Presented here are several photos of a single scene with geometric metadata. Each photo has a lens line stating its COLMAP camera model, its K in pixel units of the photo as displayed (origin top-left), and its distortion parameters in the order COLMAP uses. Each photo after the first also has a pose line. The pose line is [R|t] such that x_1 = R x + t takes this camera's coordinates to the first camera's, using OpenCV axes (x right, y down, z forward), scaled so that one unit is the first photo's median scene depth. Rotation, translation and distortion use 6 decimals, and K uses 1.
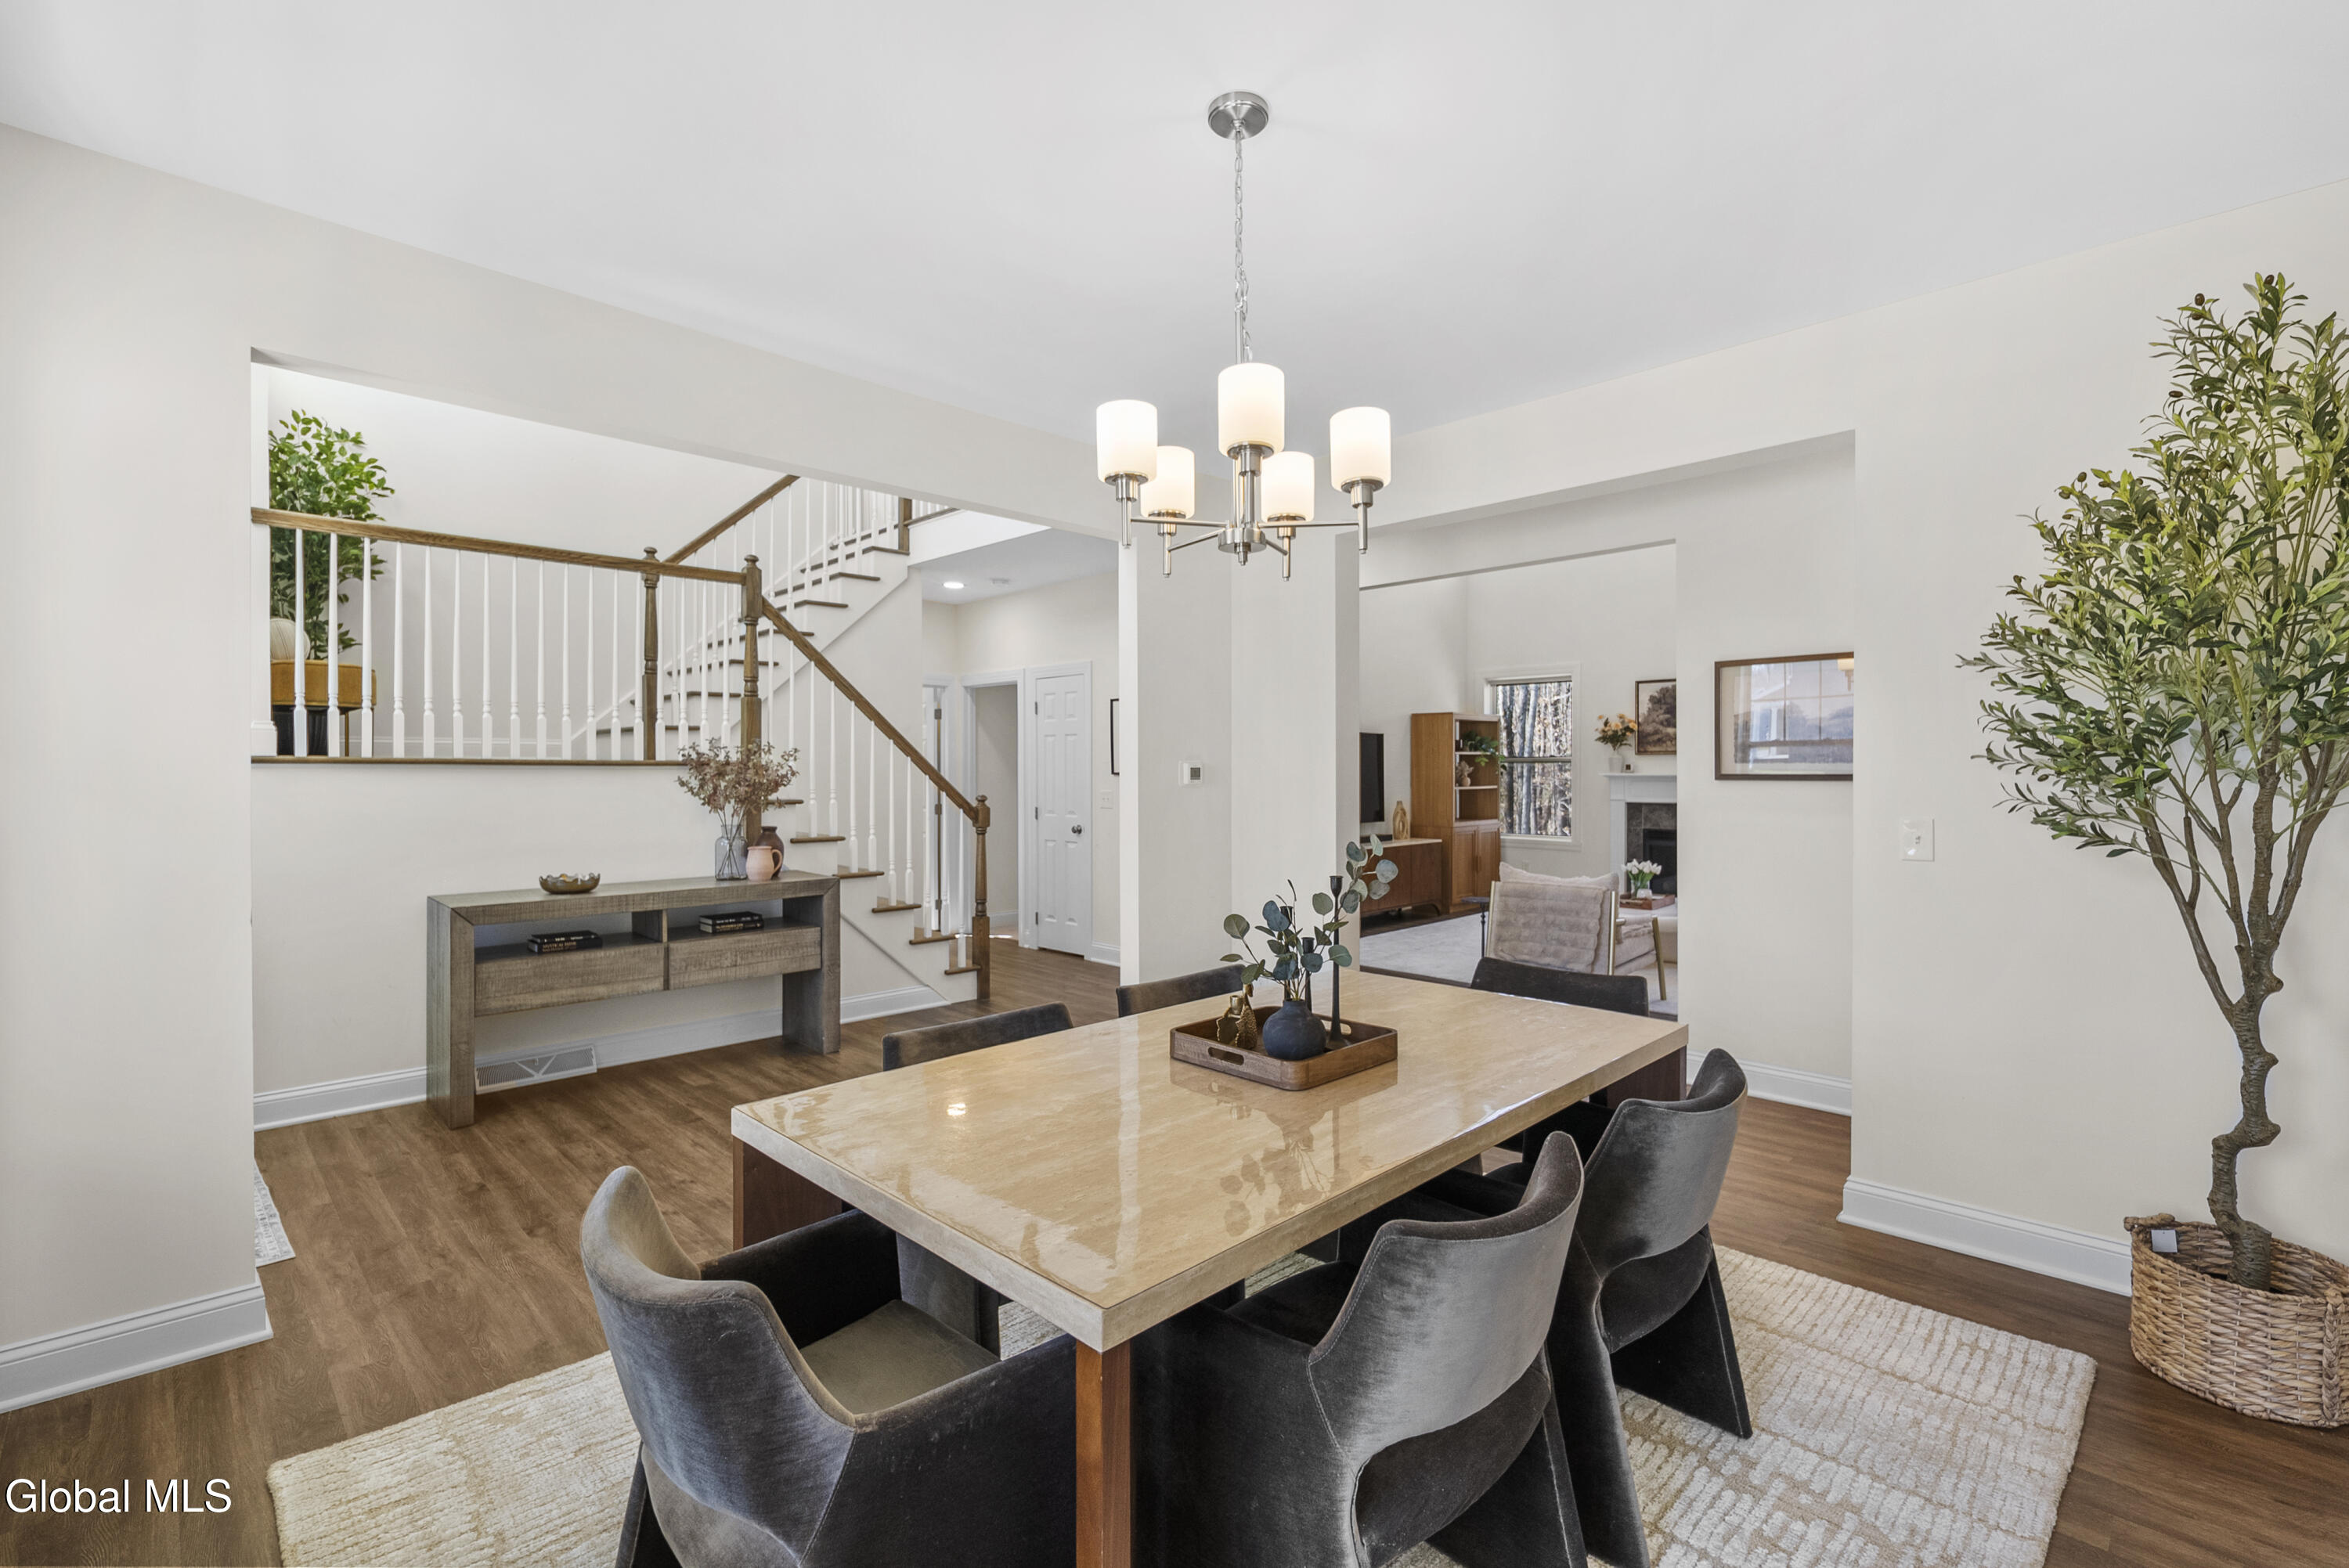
lens RADIAL K [[1042.5, 0, 1180.4], [0, 1042.5, 762.6], [0, 0, 1]] dist [0.003728, -0.001438]
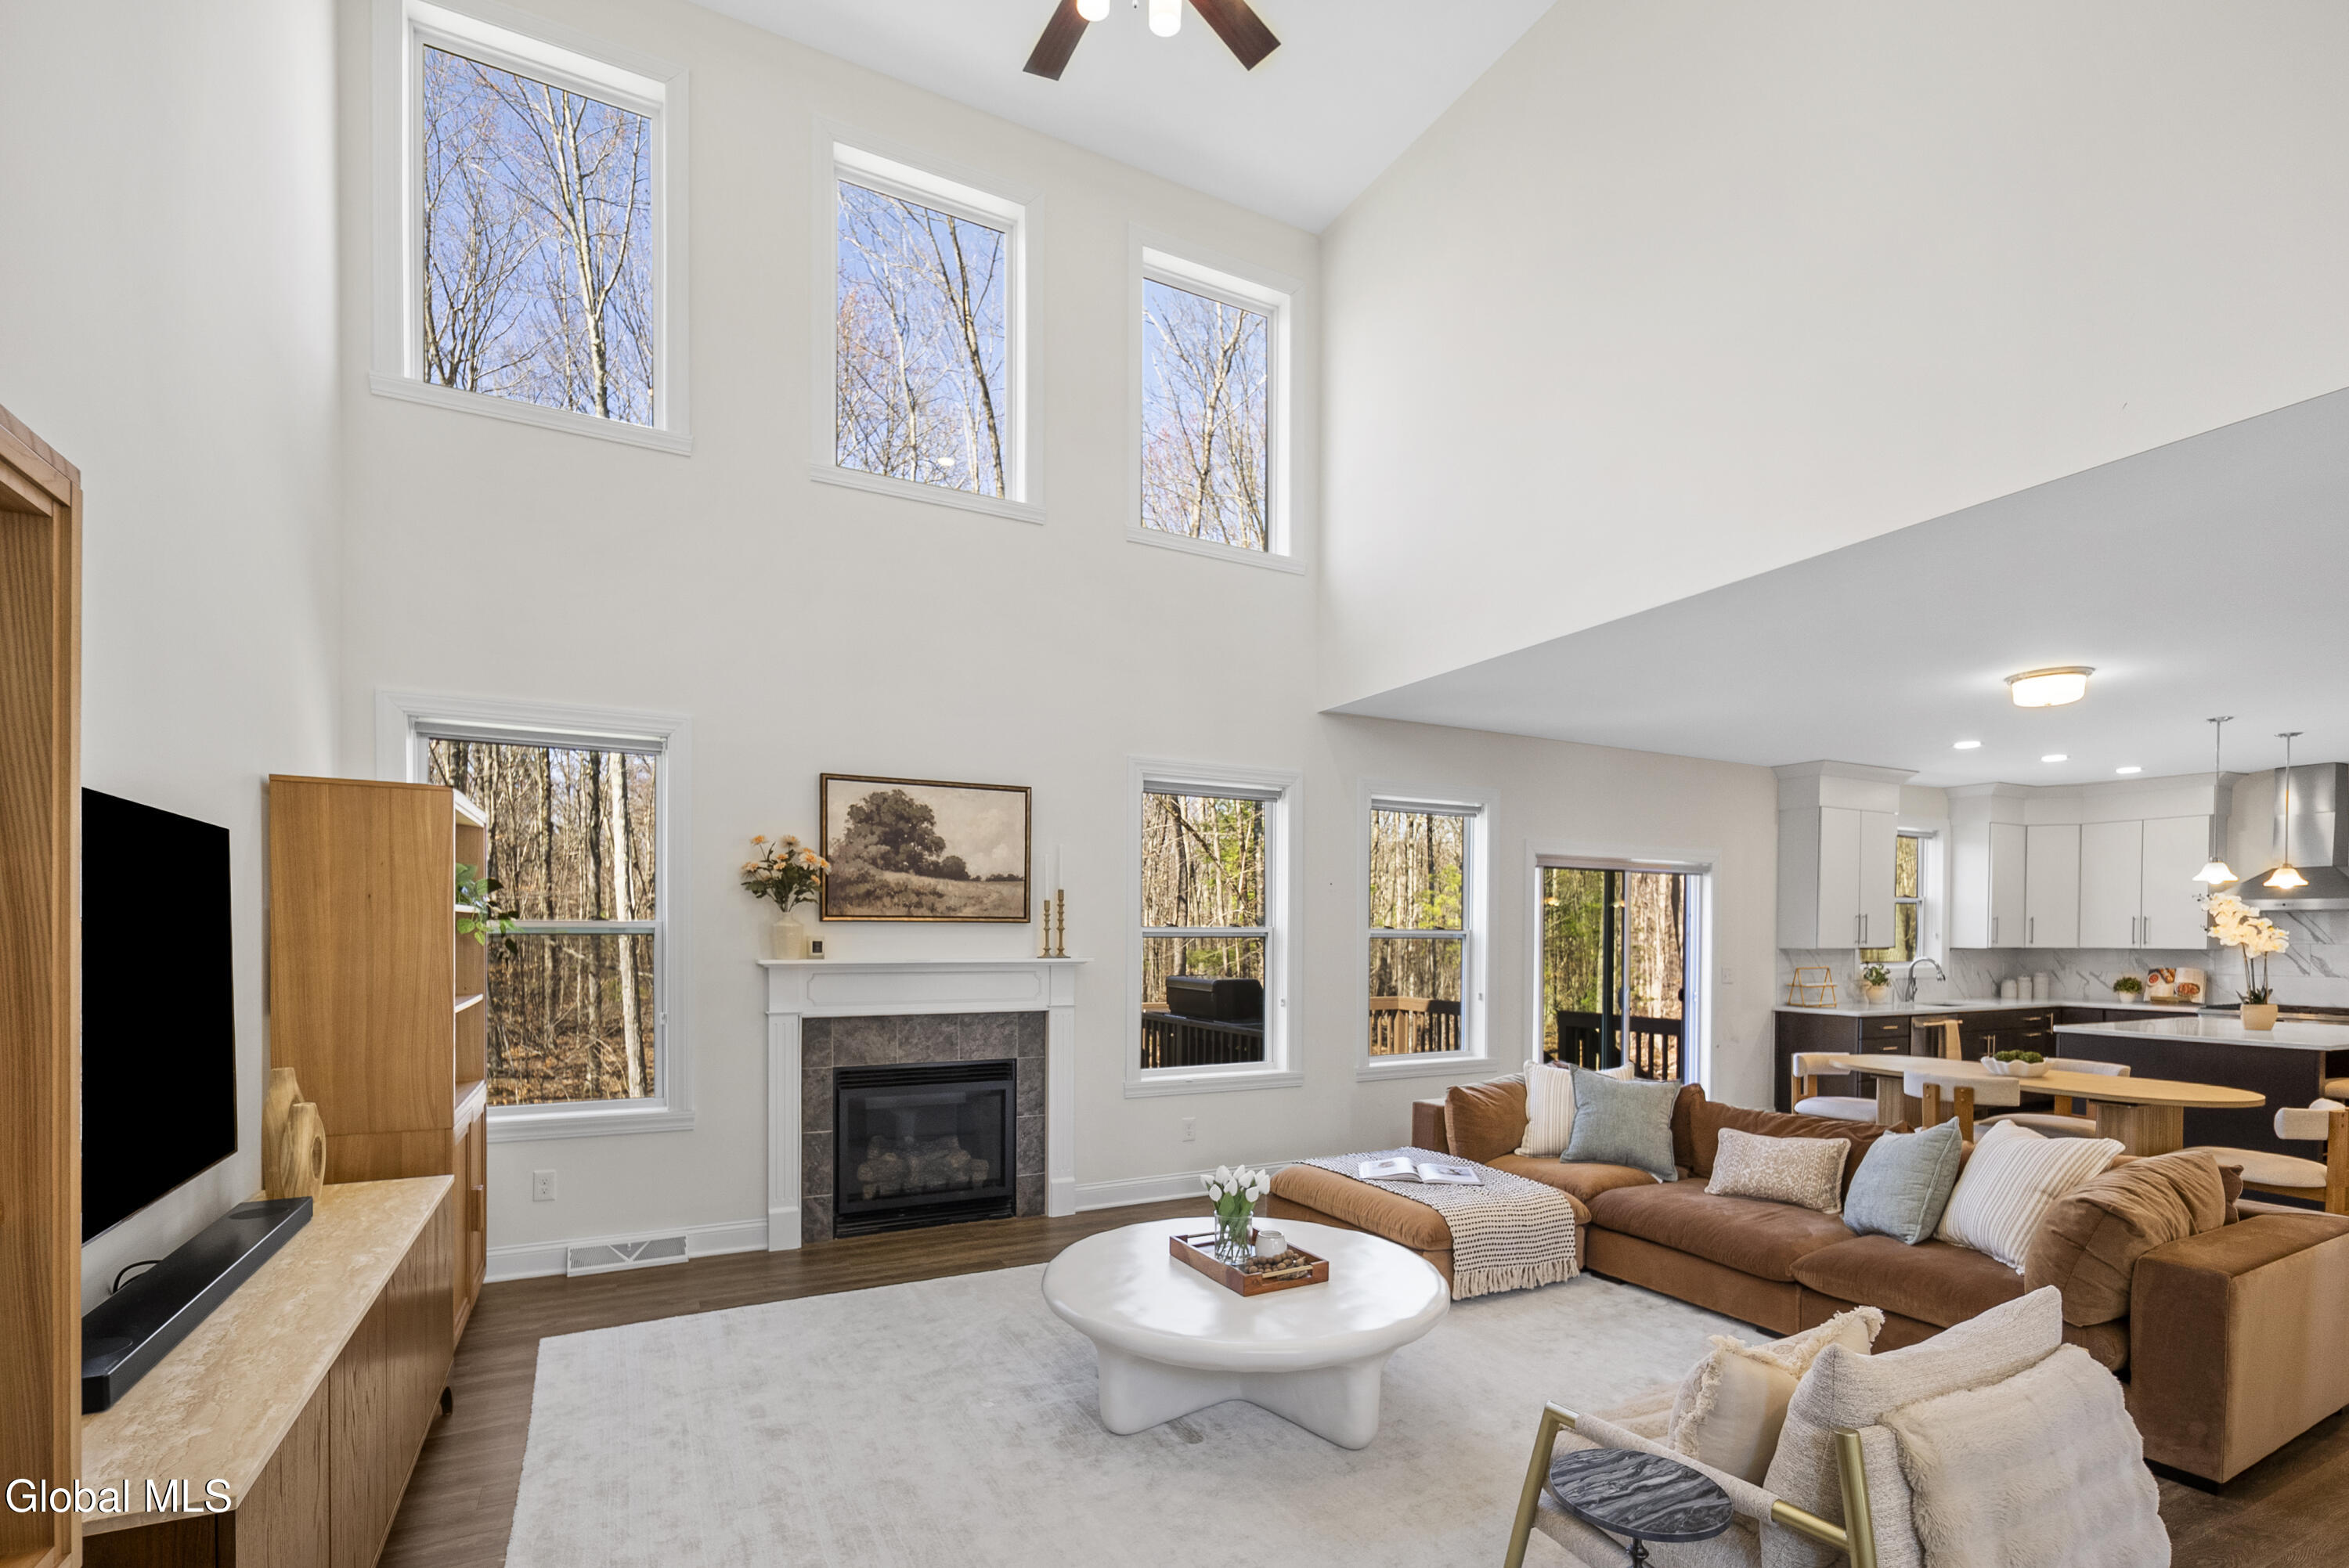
lens RADIAL K [[1042.5, 0, 1167.6], [0, 1042.5, 950.6], [0, 0, 1]] dist [0.003728, -0.001438]
pose [[0.300317, -0.011149, 0.953774, 0.015742], [-0.011535, 0.999816, 0.015320, -0.005524], [-0.953770, -0.015602, 0.300133, 1.259529]]
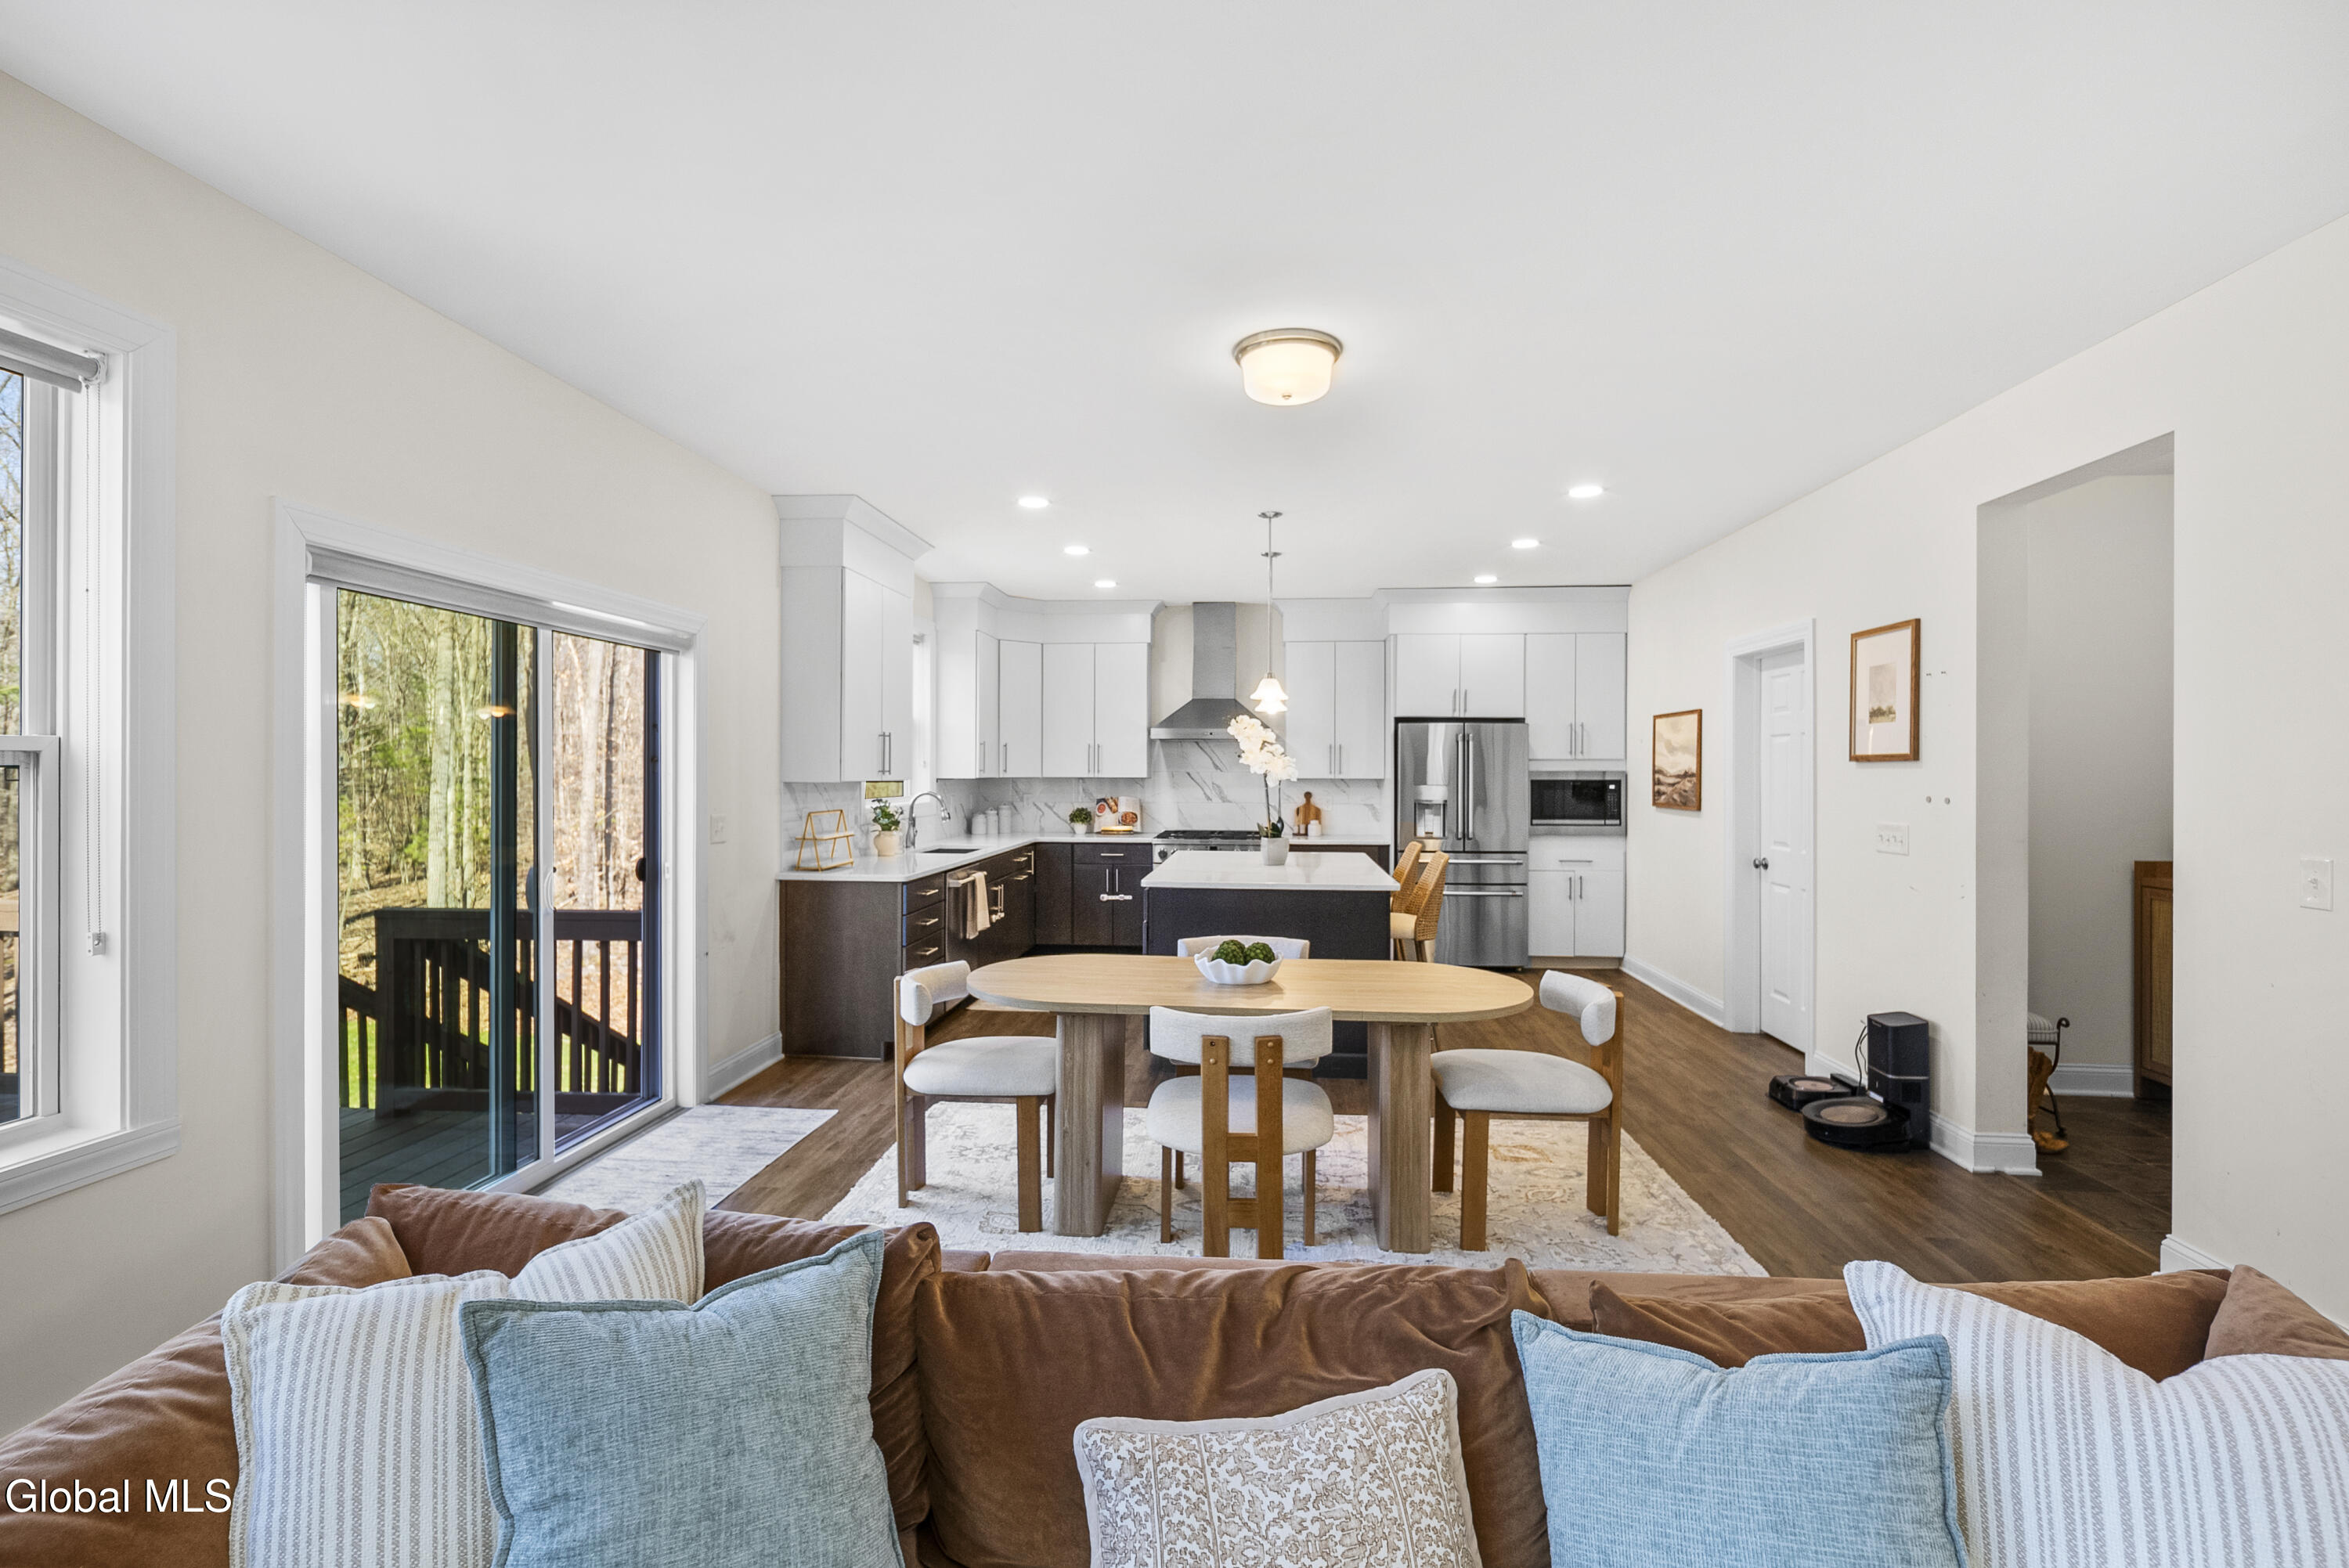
lens RADIAL K [[1042.5, 0, 1184.3], [0, 1042.5, 768.0], [0, 0, 1]] dist [0.003728, -0.001438]
pose [[-0.657486, 0.001857, 0.753464, 0.738762], [-0.007337, 0.999934, -0.008868, -0.002779], [-0.753431, -0.011359, -0.657429, 1.225162]]
